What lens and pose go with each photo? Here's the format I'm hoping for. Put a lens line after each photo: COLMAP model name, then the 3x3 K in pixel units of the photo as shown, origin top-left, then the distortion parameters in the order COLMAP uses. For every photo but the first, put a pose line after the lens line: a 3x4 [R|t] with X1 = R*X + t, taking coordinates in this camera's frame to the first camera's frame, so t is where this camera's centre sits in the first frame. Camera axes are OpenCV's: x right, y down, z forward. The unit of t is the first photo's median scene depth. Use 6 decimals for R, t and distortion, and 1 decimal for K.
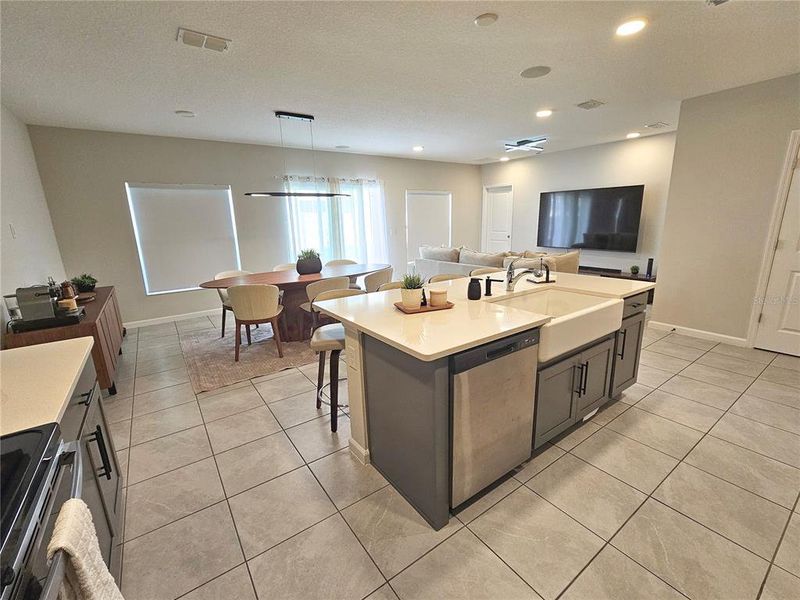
lens RADIAL K [[349.9, 0, 401.7], [0, 349.9, 300.6], [0, 0, 1]] dist [0.002710, 0.000264]
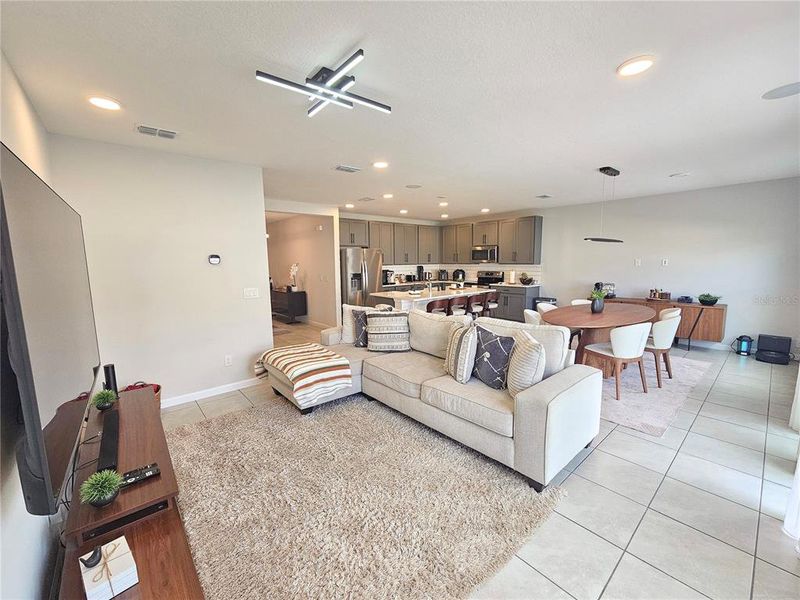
lens RADIAL K [[327.8, 0, 400.4], [0, 327.8, 297.7], [0, 0, 1]] dist [-0.002000, -0.000729]
pose [[-0.994800, 0.043279, -0.092195, 0.827228], [0.008551, 0.937516, 0.347837, -0.905148], [0.101488, 0.345240, -0.933011, 3.544344]]
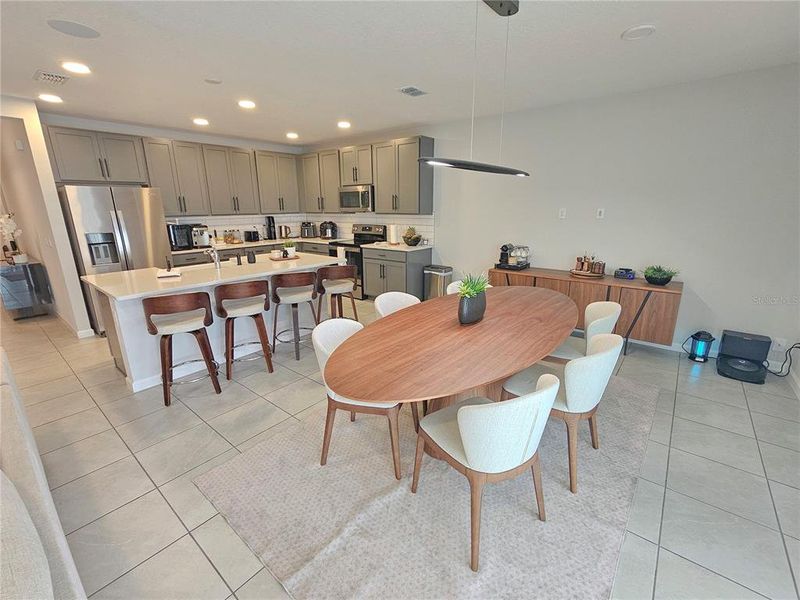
lens RADIAL K [[351.4, 0, 397.8], [0, 351.4, 302.1], [0, 0, 1]] dist [-0.006789, 0.000930]
pose [[-0.964587, 0.098158, -0.244820, -0.034115], [-0.034387, 0.873457, 0.485686, -0.682810], [0.261513, 0.476905, -0.839150, 2.681699]]
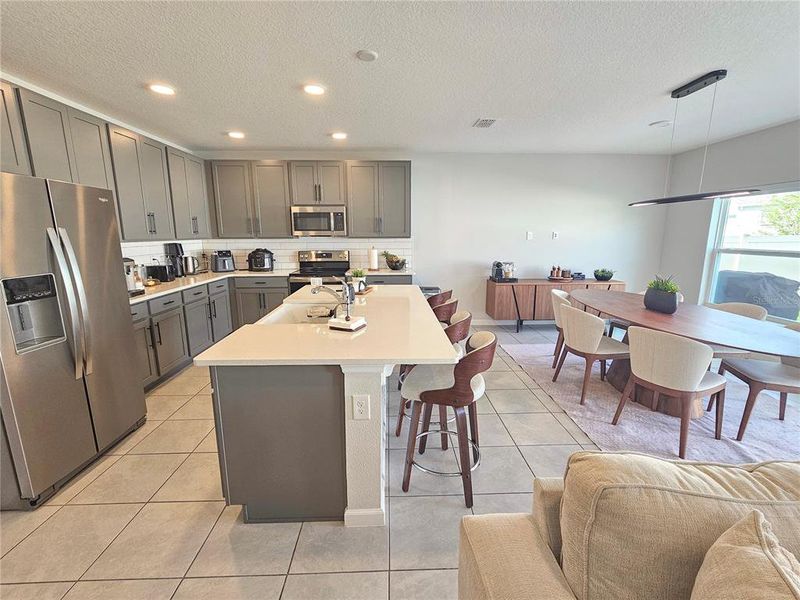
lens RADIAL K [[351.4, 0, 397.9], [0, 351.4, 302.4], [0, 0, 1]] dist [-0.006789, 0.000930]
pose [[-0.556266, 0.183615, -0.810465, 1.132775], [-0.182868, 0.924330, 0.334923, -0.445256], [0.810634, 0.334514, -0.480596, 1.735606]]
